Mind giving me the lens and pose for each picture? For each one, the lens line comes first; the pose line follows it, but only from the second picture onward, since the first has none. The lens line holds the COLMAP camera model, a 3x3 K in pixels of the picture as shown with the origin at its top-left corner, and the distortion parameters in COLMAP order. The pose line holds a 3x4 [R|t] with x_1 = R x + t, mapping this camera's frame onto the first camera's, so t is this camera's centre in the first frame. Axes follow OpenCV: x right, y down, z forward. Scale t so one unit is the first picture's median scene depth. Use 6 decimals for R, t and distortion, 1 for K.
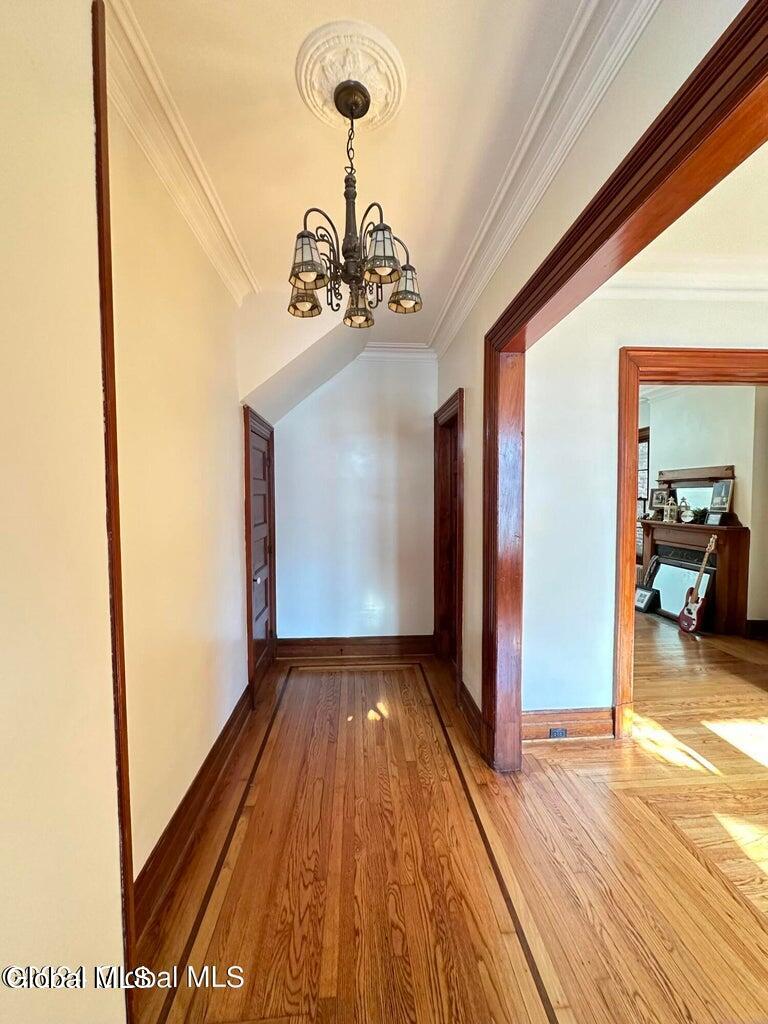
lens RADIAL K [[408.7, 0, 379.9], [0, 408.7, 510.3], [0, 0, 1]] dist [-0.003317, 0.000784]
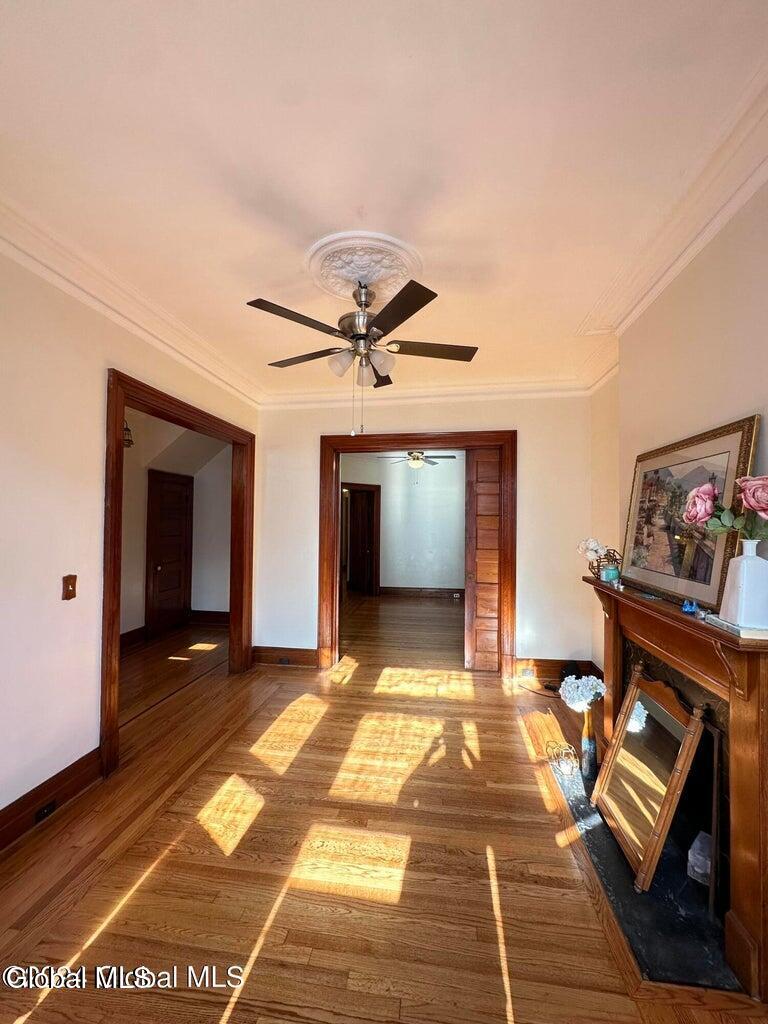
lens RADIAL K [[408.7, 0, 384.2], [0, 408.7, 512.9], [0, 0, 1]] dist [-0.003317, 0.000784]
pose [[0.978349, 0.003957, -0.206925, 0.617793], [-0.014023, 0.998787, -0.047204, 0.006866], [0.206488, 0.049084, 0.977217, -0.296802]]
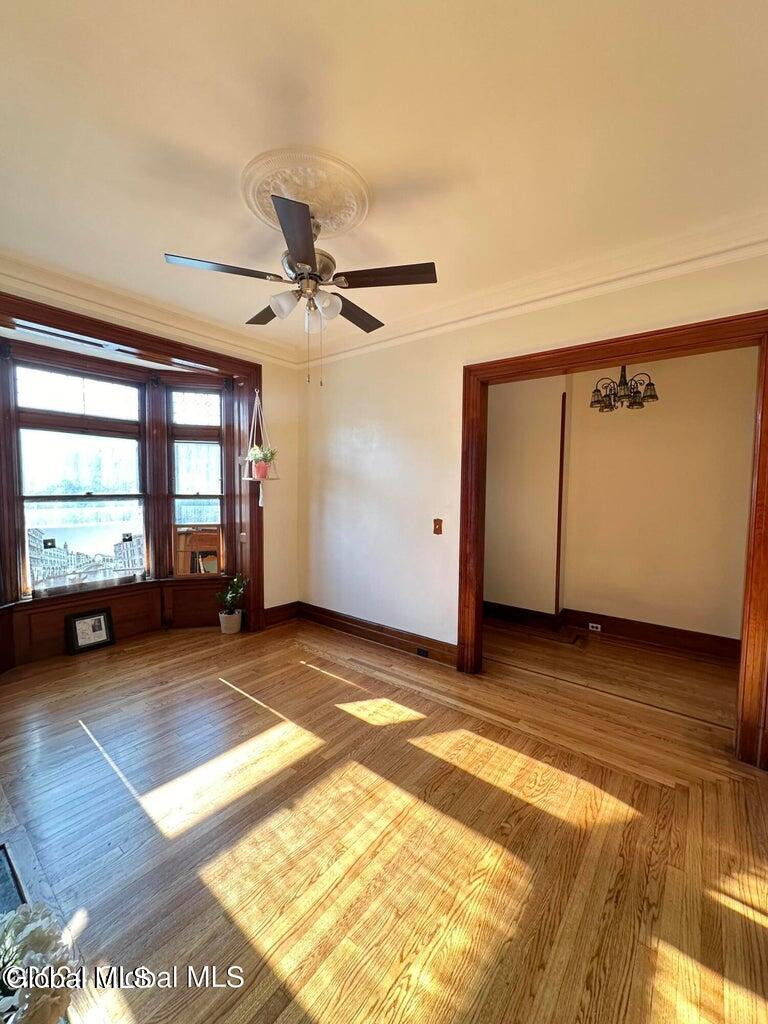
lens RADIAL K [[408.7, 0, 384.7], [0, 408.7, 509.1], [0, 0, 1]] dist [-0.003317, 0.000784]
pose [[-0.668361, 0.033512, -0.743082, 0.762521], [-0.034205, 0.996543, 0.075709, -0.006436], [0.743050, 0.076019, -0.664904, 0.457923]]
